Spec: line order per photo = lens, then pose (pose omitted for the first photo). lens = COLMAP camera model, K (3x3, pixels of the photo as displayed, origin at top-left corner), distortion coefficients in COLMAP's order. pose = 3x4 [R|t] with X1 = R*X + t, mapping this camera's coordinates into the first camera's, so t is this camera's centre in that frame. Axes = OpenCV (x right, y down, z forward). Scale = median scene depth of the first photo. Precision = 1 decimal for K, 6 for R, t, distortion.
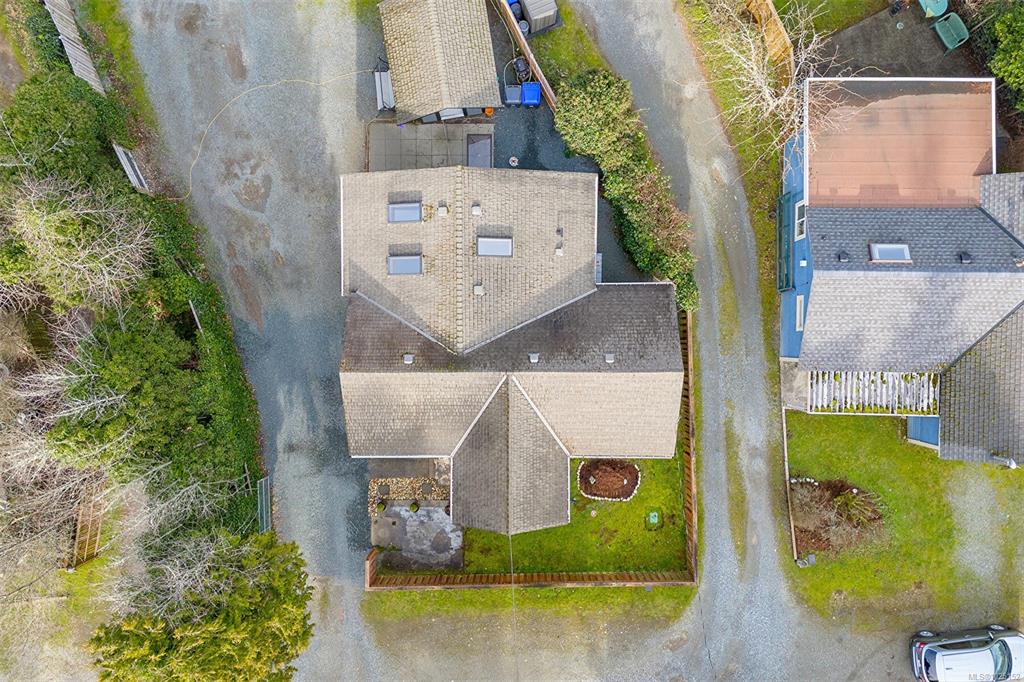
lens RADIAL K [[736.4, 0, 512.0], [0, 736.4, 341.0], [0, 0, 1]] dist [0.093265, -0.079121]
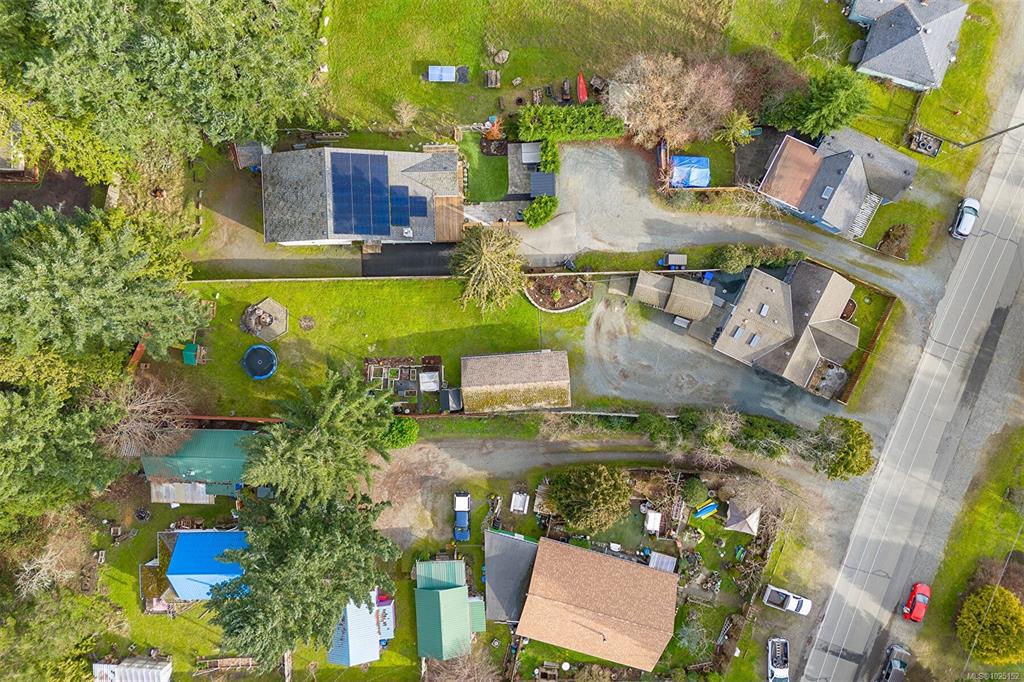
lens RADIAL K [[736.4, 0, 512.0], [0, 736.4, 341.0], [0, 0, 1]] dist [0.093265, -0.079121]
pose [[0.430719, -0.902434, -0.009680, -0.507241], [0.902402, 0.430800, -0.009049, -0.904244], [0.012336, -0.004838, 0.999912, -1.871318]]
